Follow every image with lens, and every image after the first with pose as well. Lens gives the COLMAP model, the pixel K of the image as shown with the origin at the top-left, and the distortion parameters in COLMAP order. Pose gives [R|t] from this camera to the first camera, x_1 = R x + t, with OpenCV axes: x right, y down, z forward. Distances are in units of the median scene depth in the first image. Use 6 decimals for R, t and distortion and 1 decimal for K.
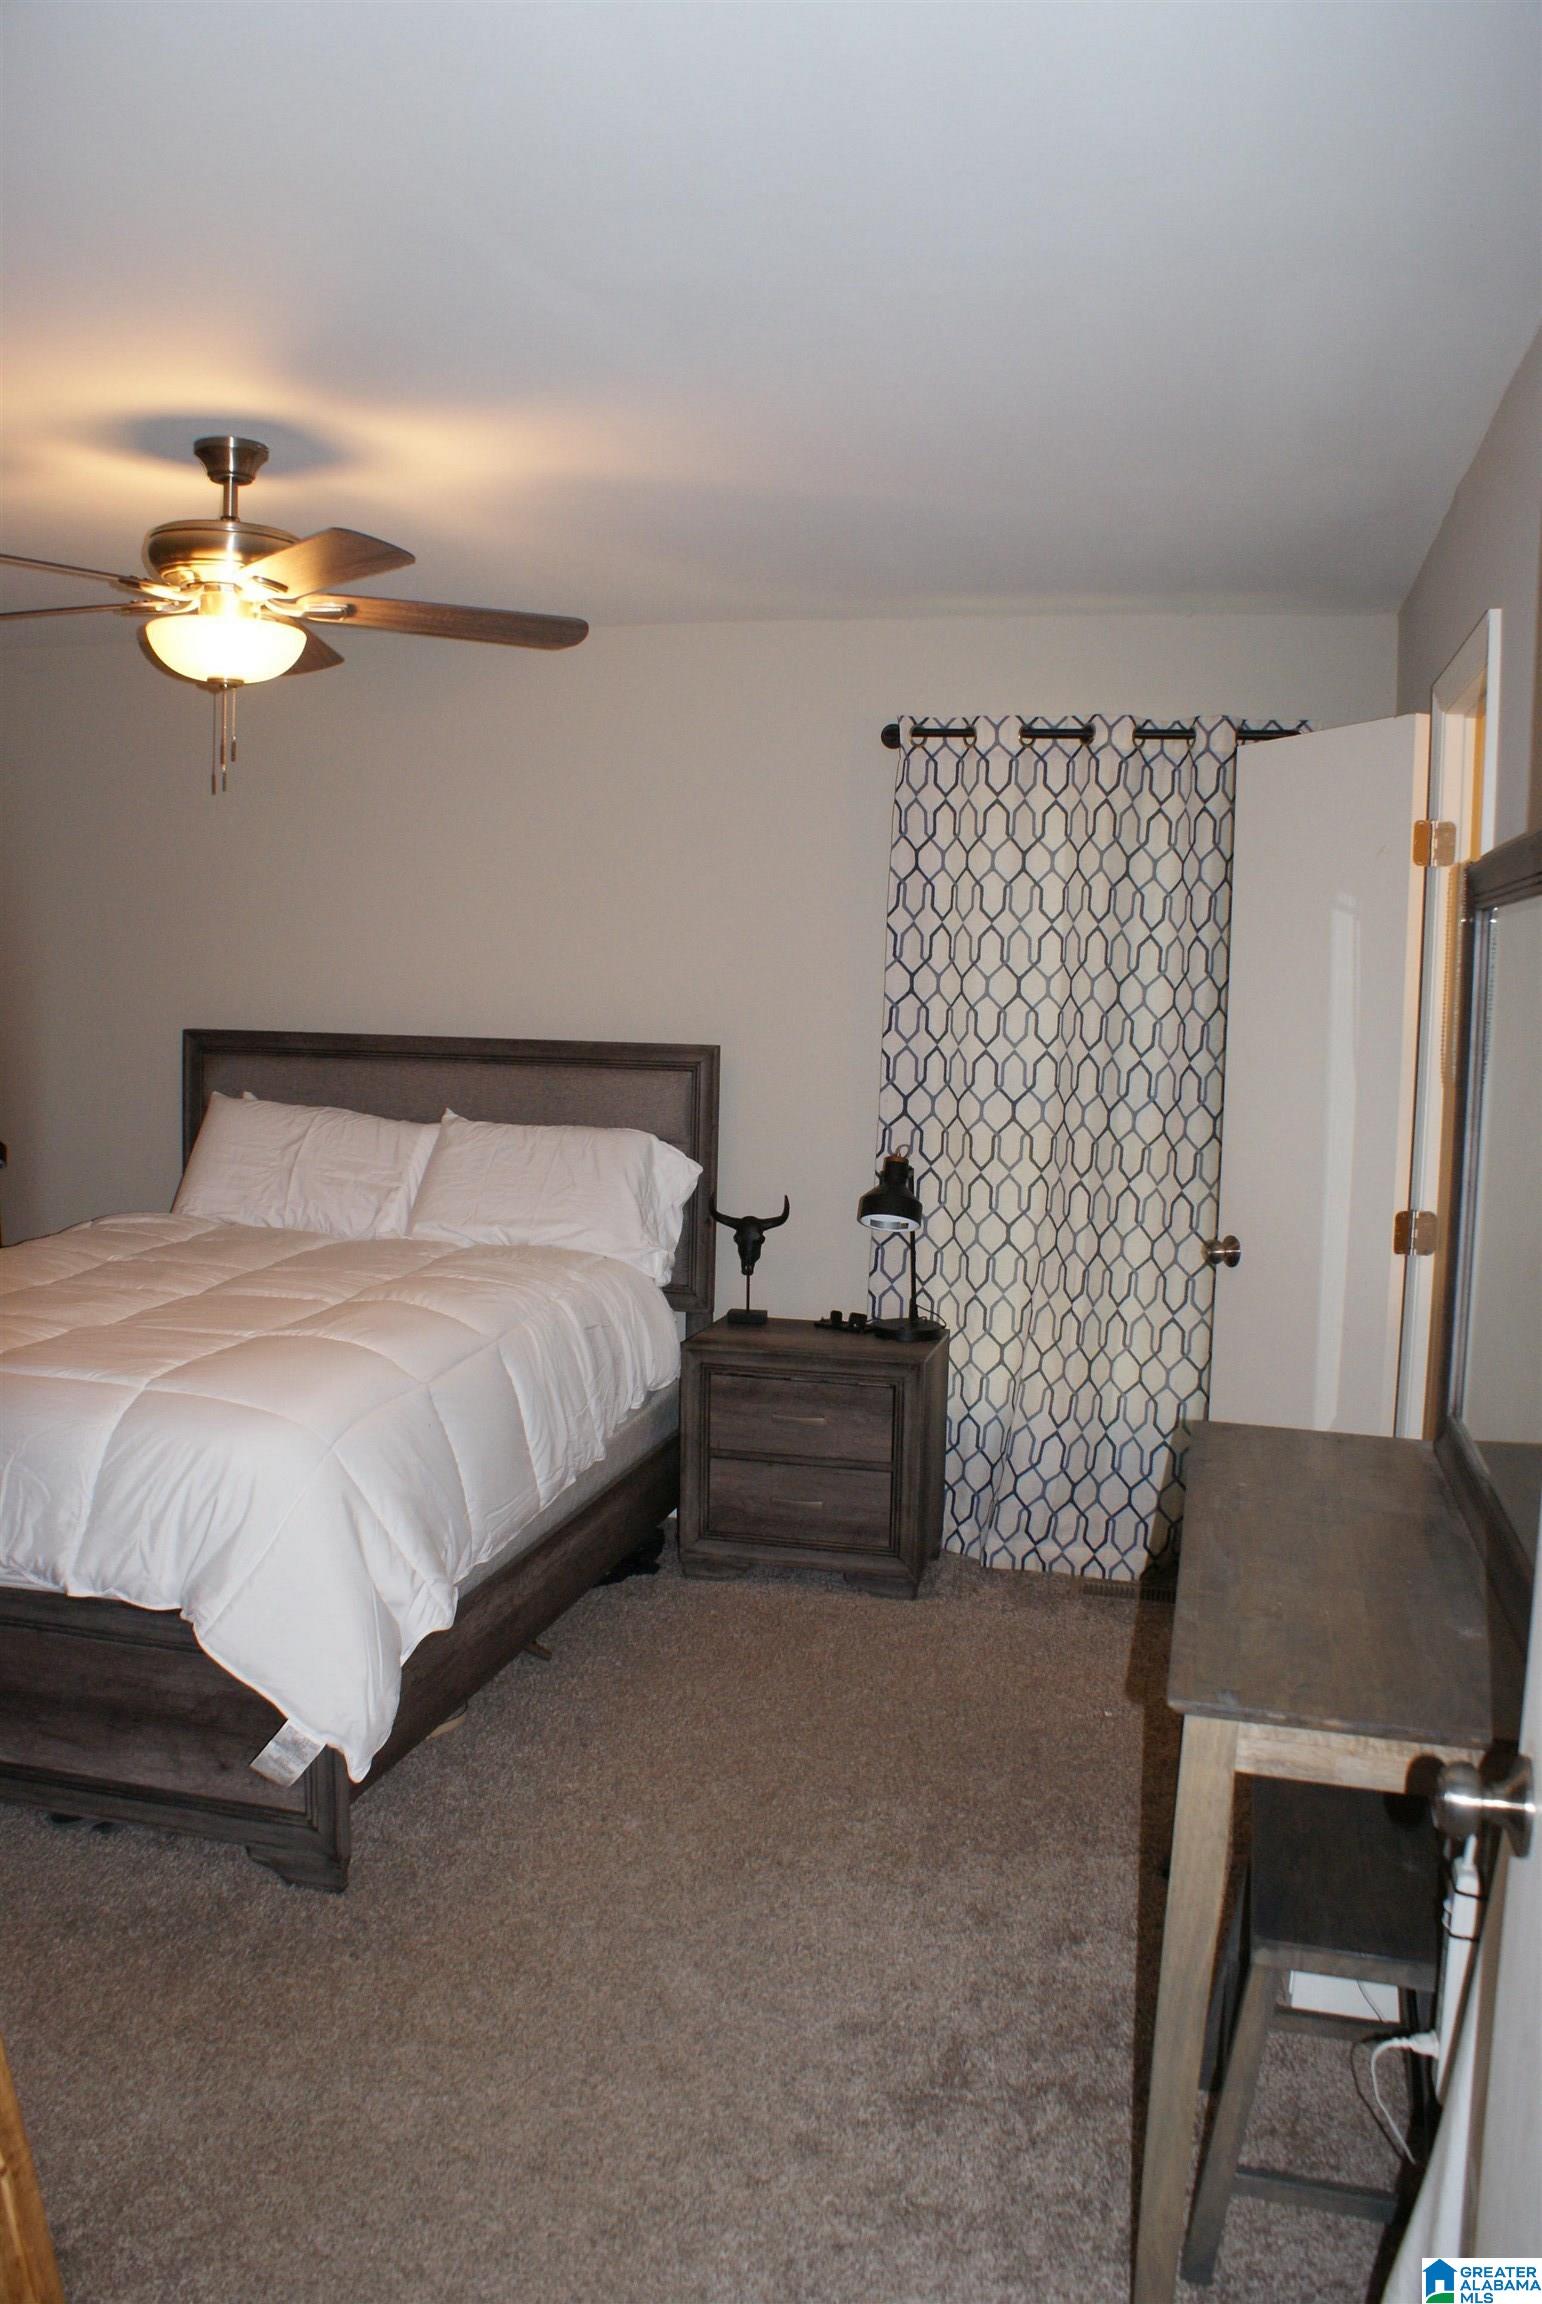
lens RADIAL K [[1845.5, 0, 771.0], [0, 1845.5, 1152.0], [0, 0, 1]] dist [-0.010414, -0.001552]
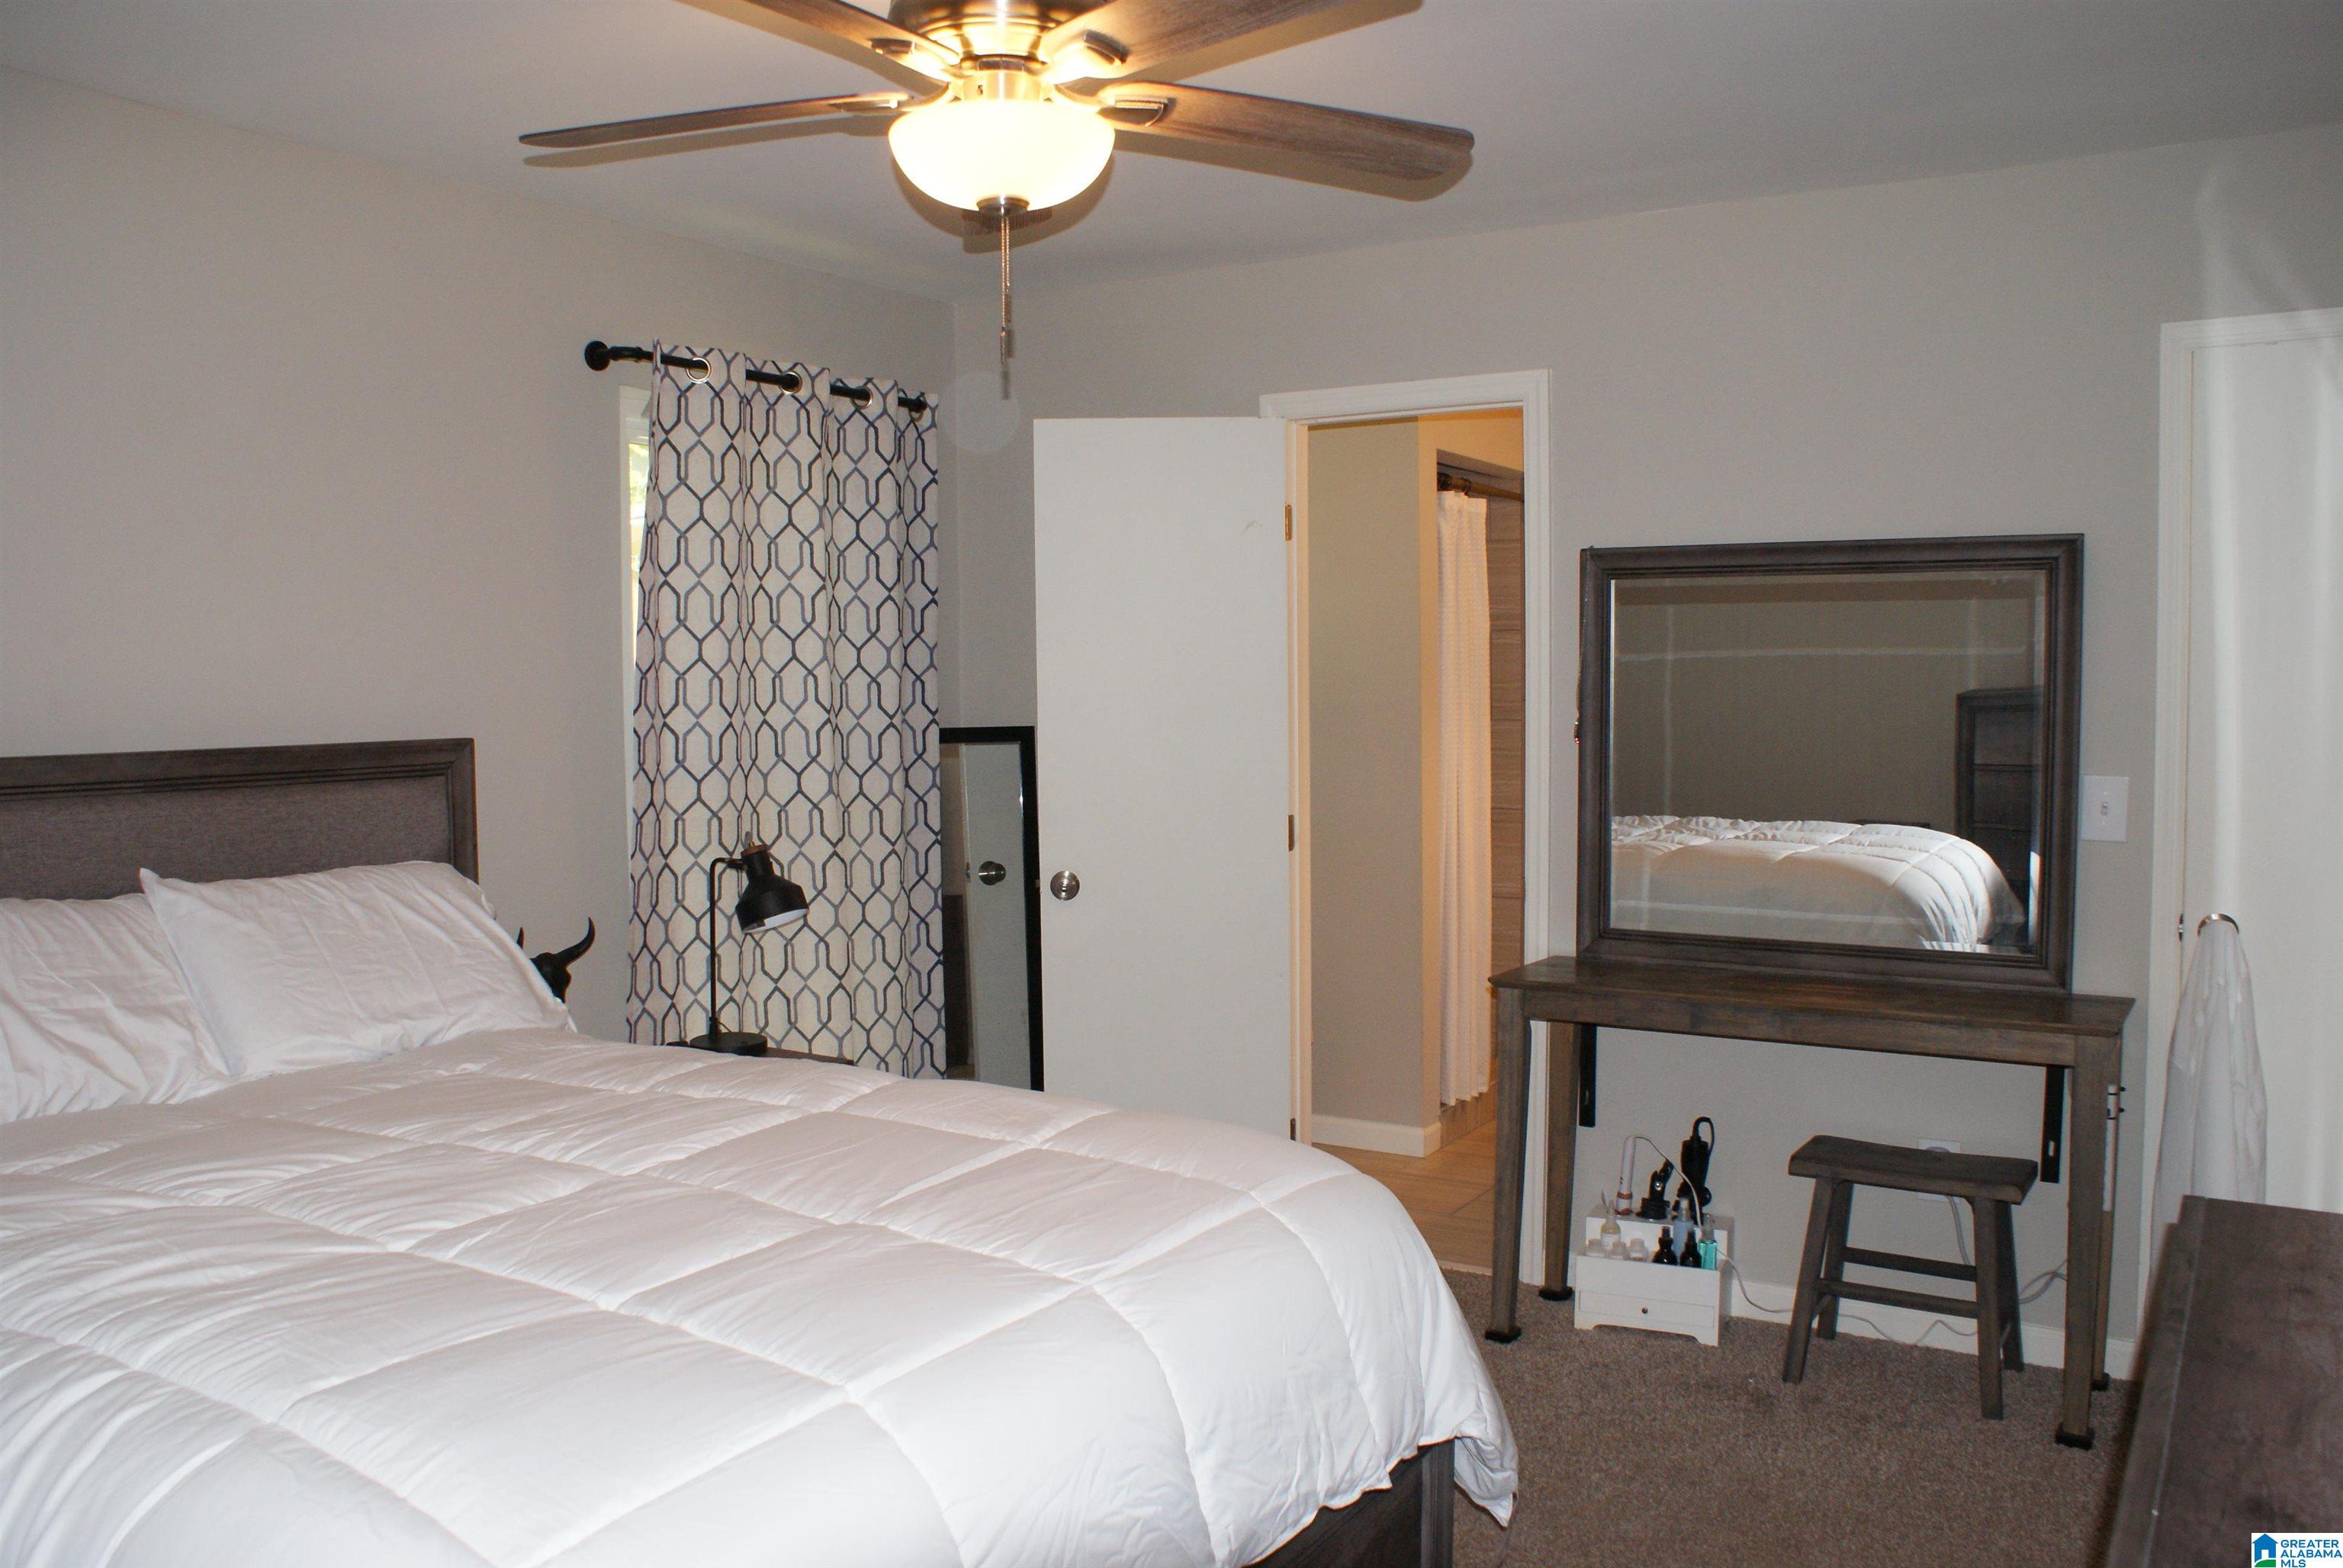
lens RADIAL K [[1876.6, 0, 1171.5], [0, 1876.6, 784.0], [0, 0, 1]] dist [-0.010414, -0.001552]
pose [[0.349407, -0.086551, 0.932965, -0.674511], [0.111705, 0.992471, 0.050236, -0.047220], [-0.930289, 0.086665, 0.356444, 0.486095]]
